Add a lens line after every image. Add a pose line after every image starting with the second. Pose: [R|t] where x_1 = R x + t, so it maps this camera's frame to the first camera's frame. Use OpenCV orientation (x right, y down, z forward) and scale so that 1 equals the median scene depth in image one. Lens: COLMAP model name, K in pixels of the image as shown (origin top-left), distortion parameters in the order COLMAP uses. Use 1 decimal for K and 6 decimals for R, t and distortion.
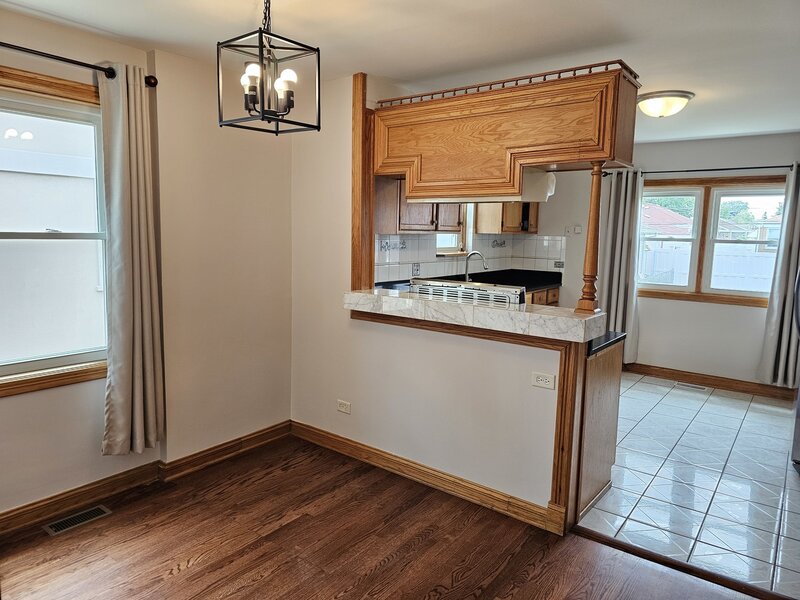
lens RADIAL K [[535.7, 0, 398.5], [0, 535.7, 297.3], [0, 0, 1]] dist [0.047580, -0.046400]
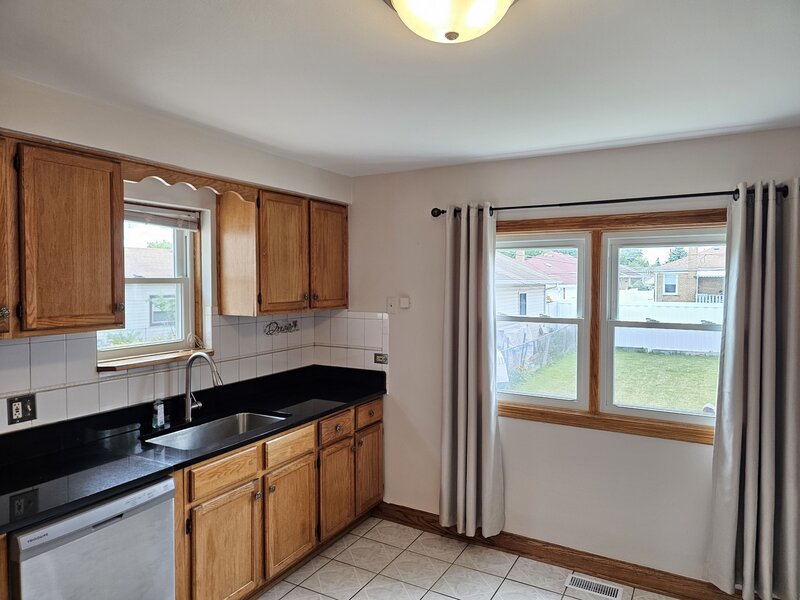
lens RADIAL K [[535.7, 0, 391.8], [0, 535.7, 296.9], [0, 0, 1]] dist [0.047580, -0.046400]
pose [[0.990713, -0.023252, 0.133968, 0.437726], [0.035366, 0.995425, -0.088766, -0.144080], [-0.131291, 0.092679, 0.987002, 0.740570]]
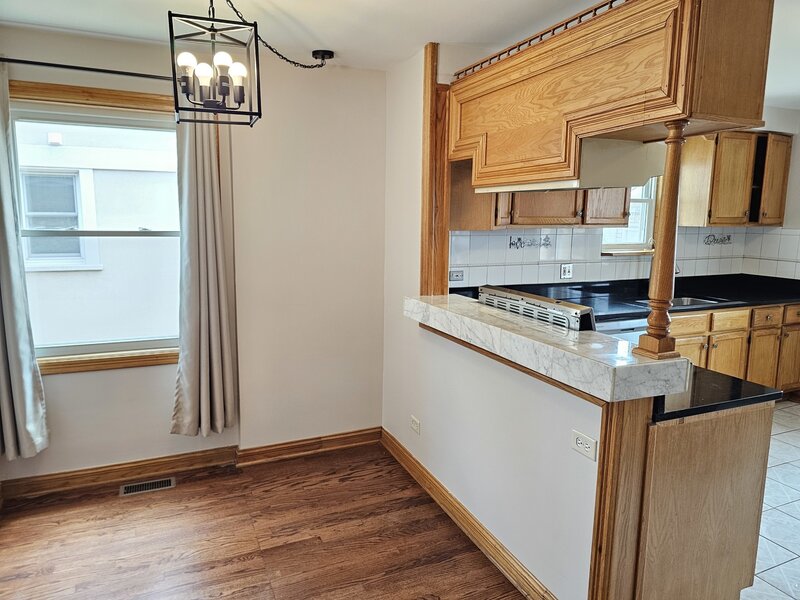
lens RADIAL K [[535.7, 0, 398.5], [0, 535.7, 295.1], [0, 0, 1]] dist [0.047580, -0.046400]
pose [[0.874637, 0.059913, -0.481062, 0.315663], [-0.052345, 0.998204, 0.029149, -0.038558], [0.481944, -0.000313, 0.876202, 0.221567]]
